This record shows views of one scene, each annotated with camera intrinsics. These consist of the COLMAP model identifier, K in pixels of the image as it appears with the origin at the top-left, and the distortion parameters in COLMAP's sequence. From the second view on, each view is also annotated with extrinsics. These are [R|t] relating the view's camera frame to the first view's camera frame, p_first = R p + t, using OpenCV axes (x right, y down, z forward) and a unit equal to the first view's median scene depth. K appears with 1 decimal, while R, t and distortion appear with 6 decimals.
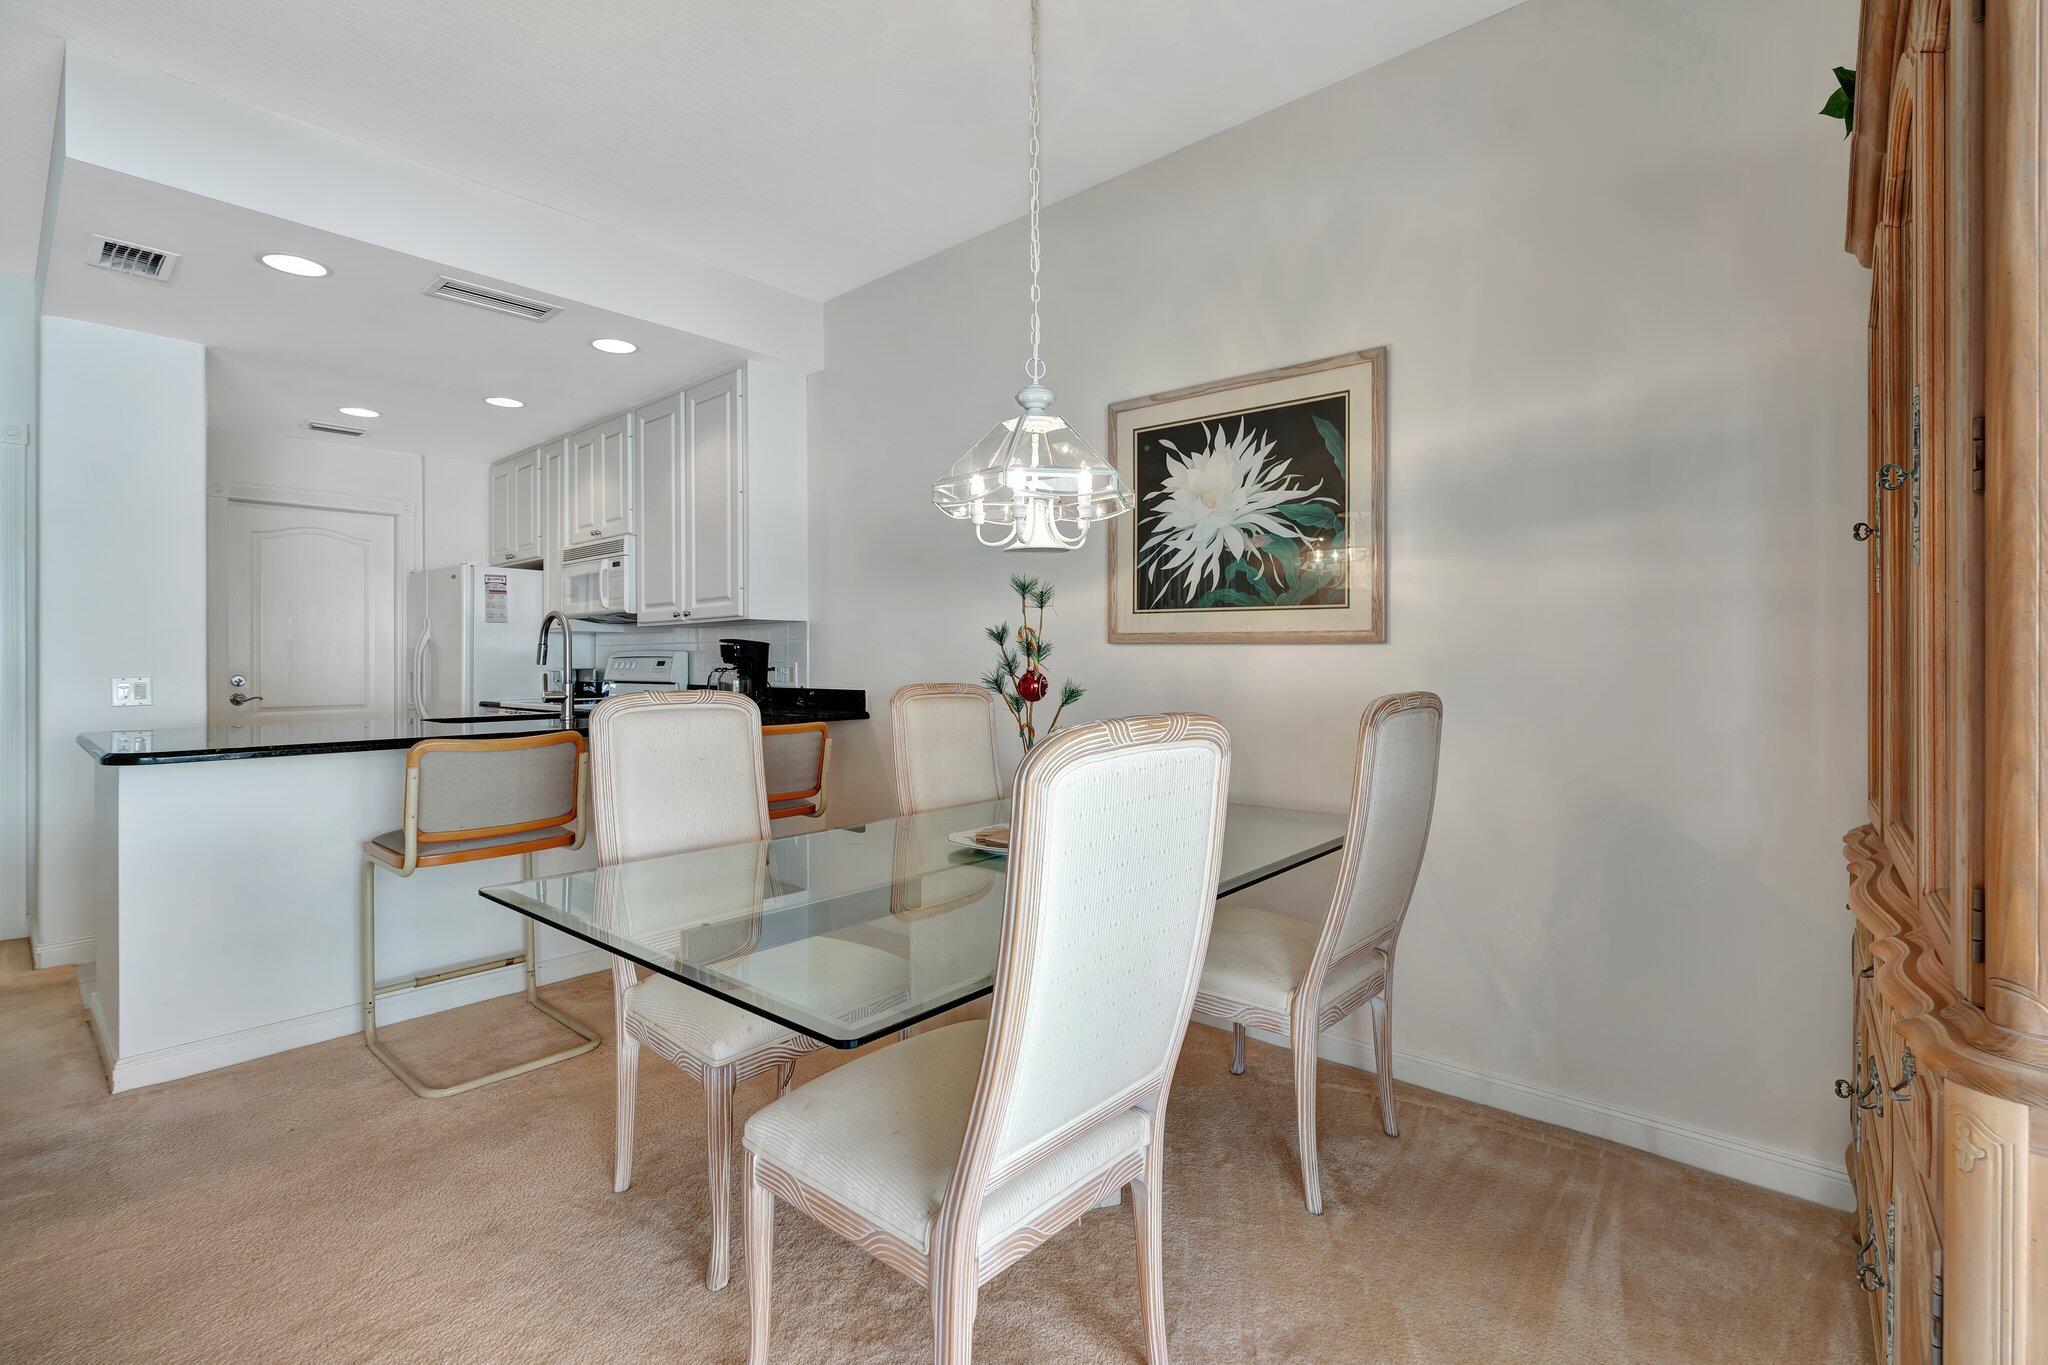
lens RADIAL K [[917.2, 0, 1020.6], [0, 917.2, 658.3], [0, 0, 1]] dist [-0.008536, 0.000105]
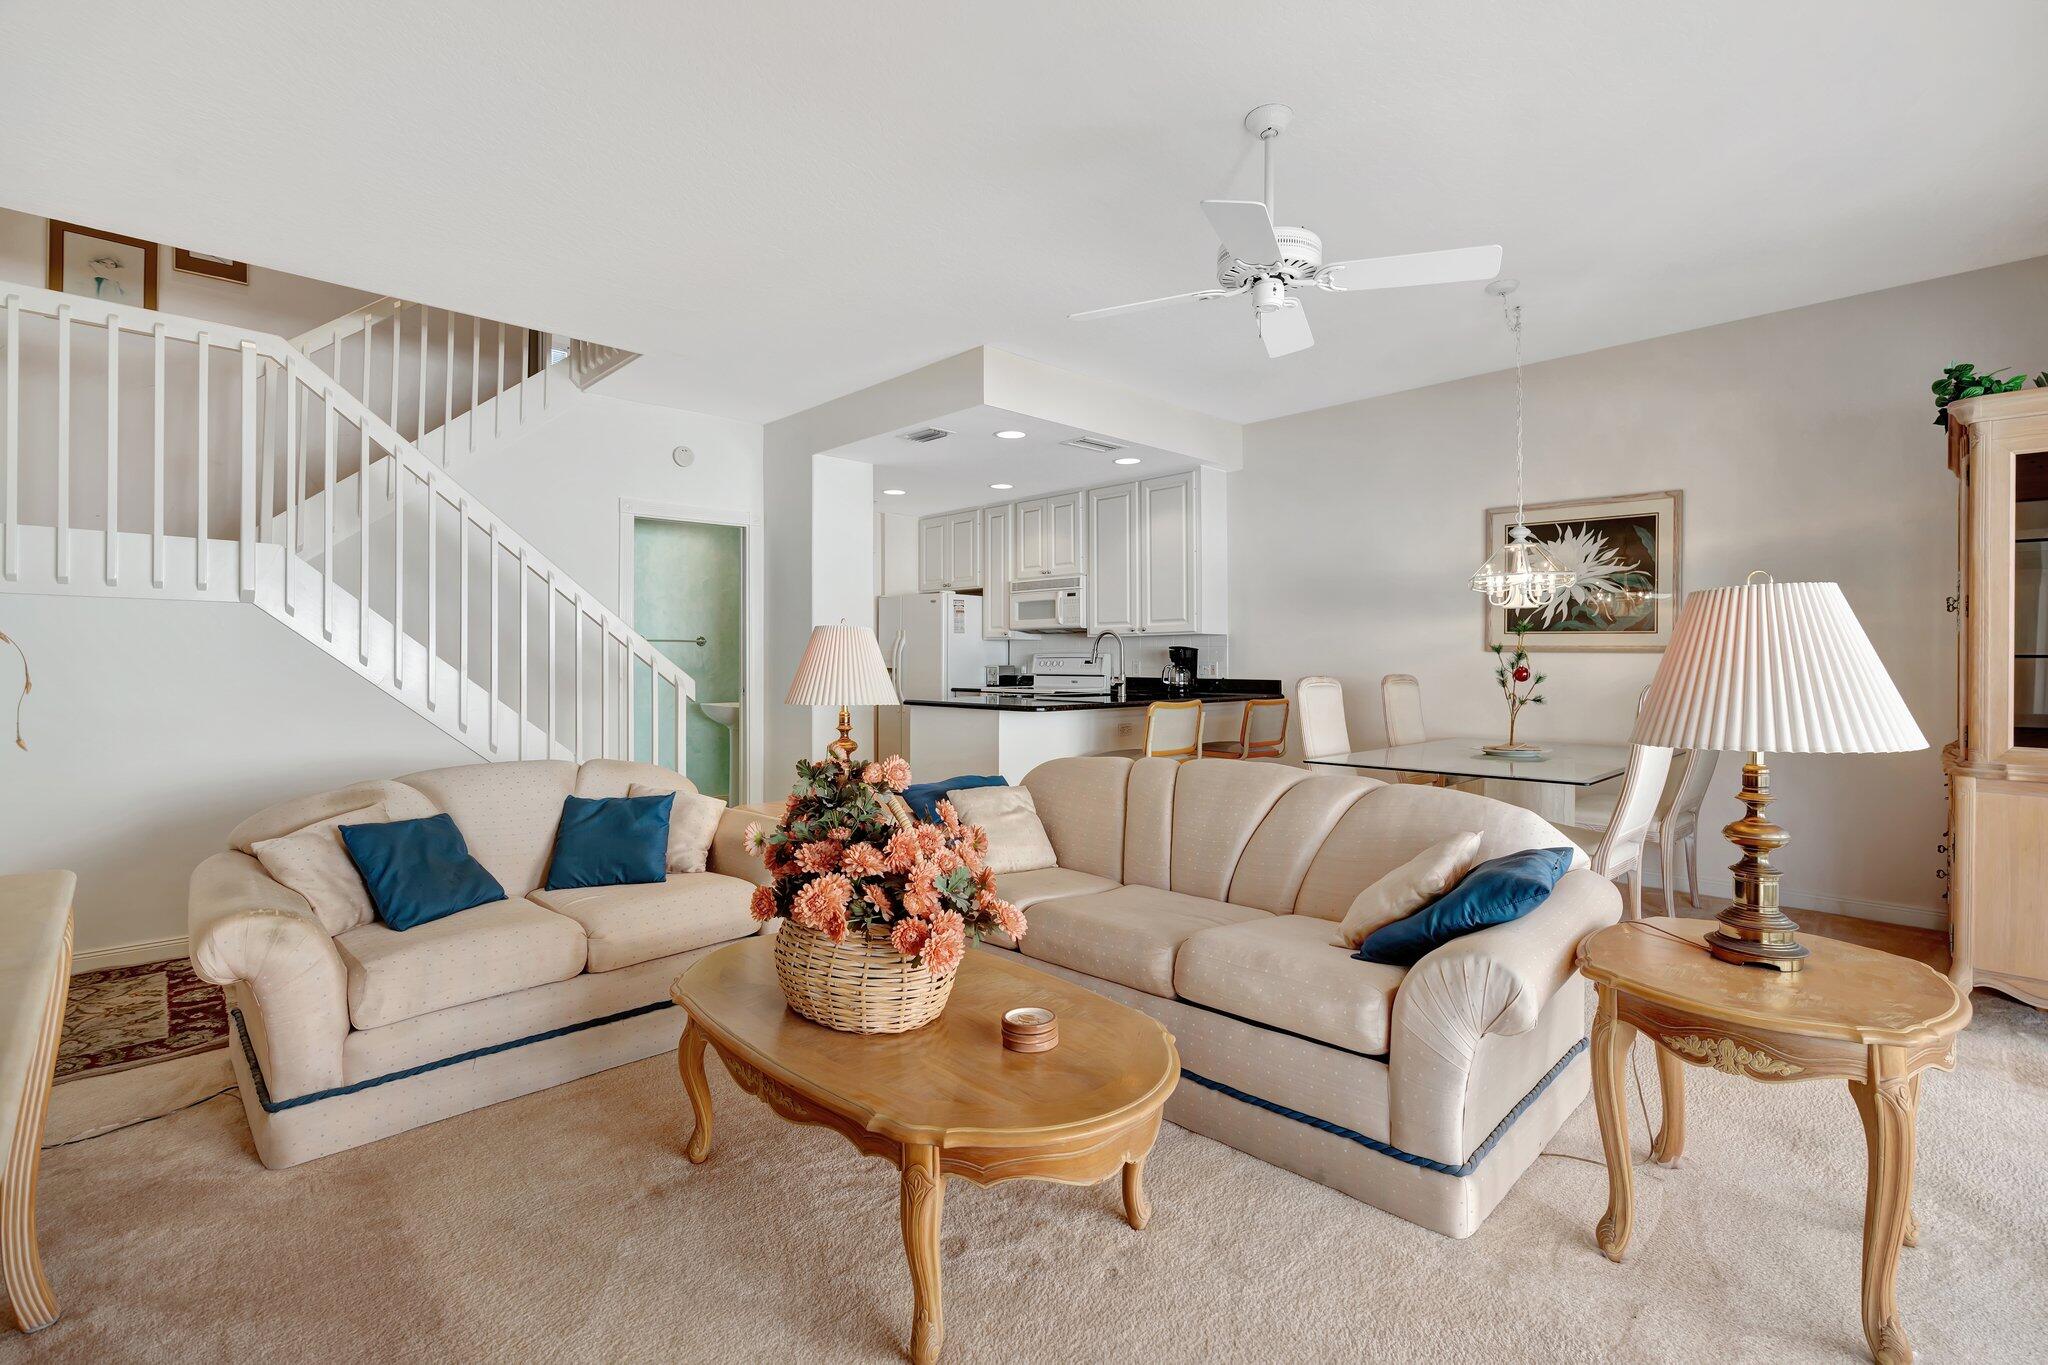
lens RADIAL K [[928.8, 0, 1020.0], [0, 928.8, 660.3], [0, 0, 1]] dist [-0.013329, 0.005411]
pose [[0.996425, 0.004154, -0.084384, -0.652320], [-0.003945, 0.999989, 0.002644, -0.001456], [0.084394, -0.002302, 0.996430, -0.811598]]
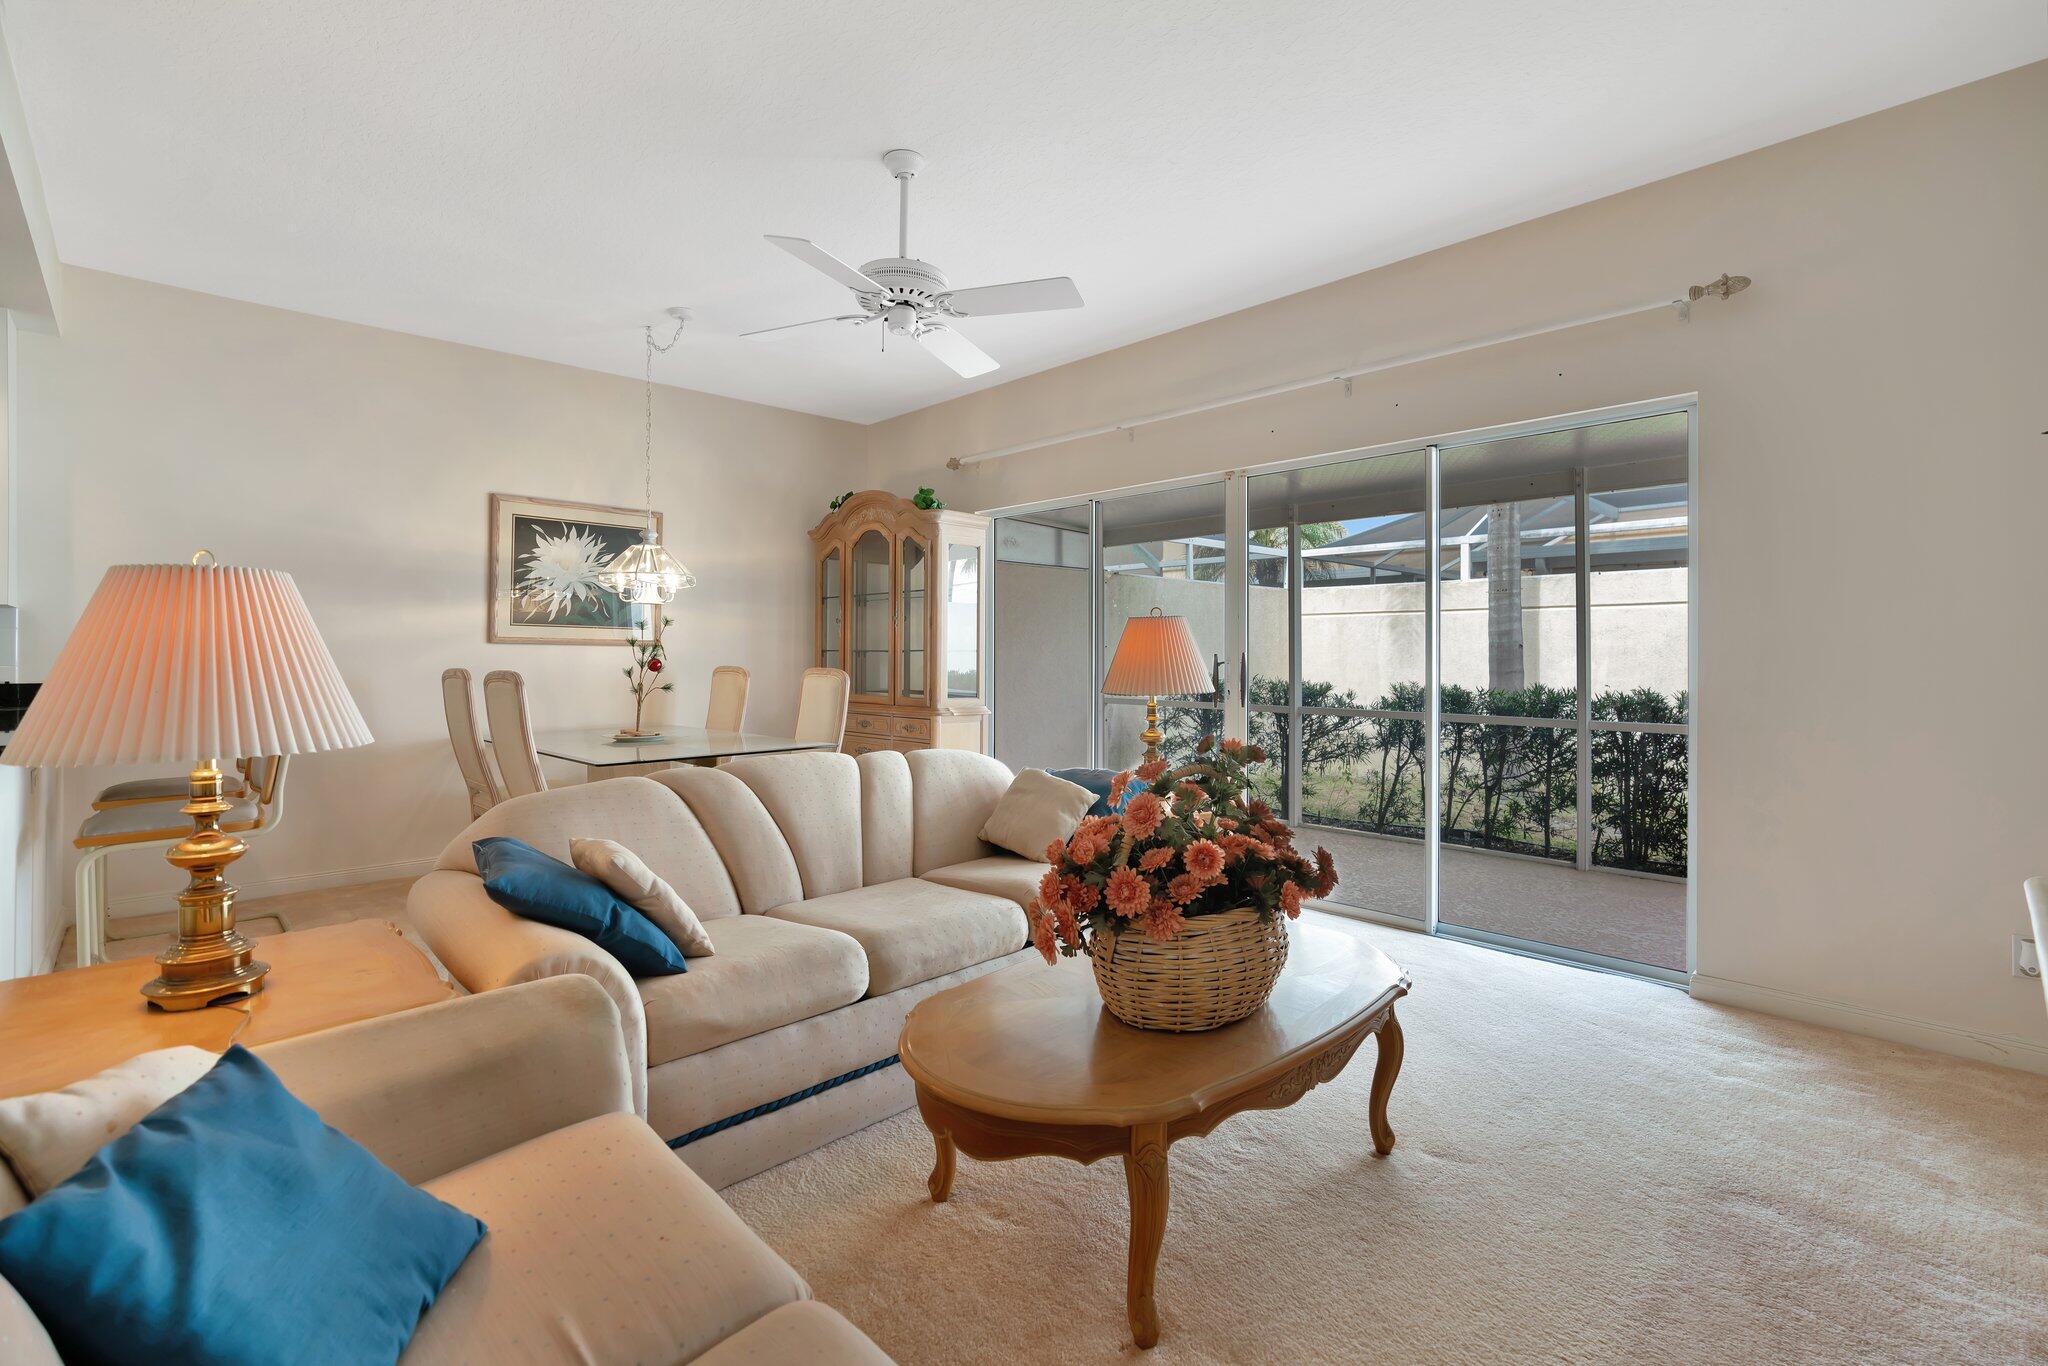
lens RADIAL K [[920.2, 0, 1029.5], [0, 920.2, 655.4], [0, 0, 1]] dist [-0.023261, 0.010779]
pose [[0.090236, 0.002081, 0.995918, -1.498546], [-0.004201, 0.999990, -0.001709, 0.004527], [-0.995912, -0.004030, 0.090244, -0.080055]]
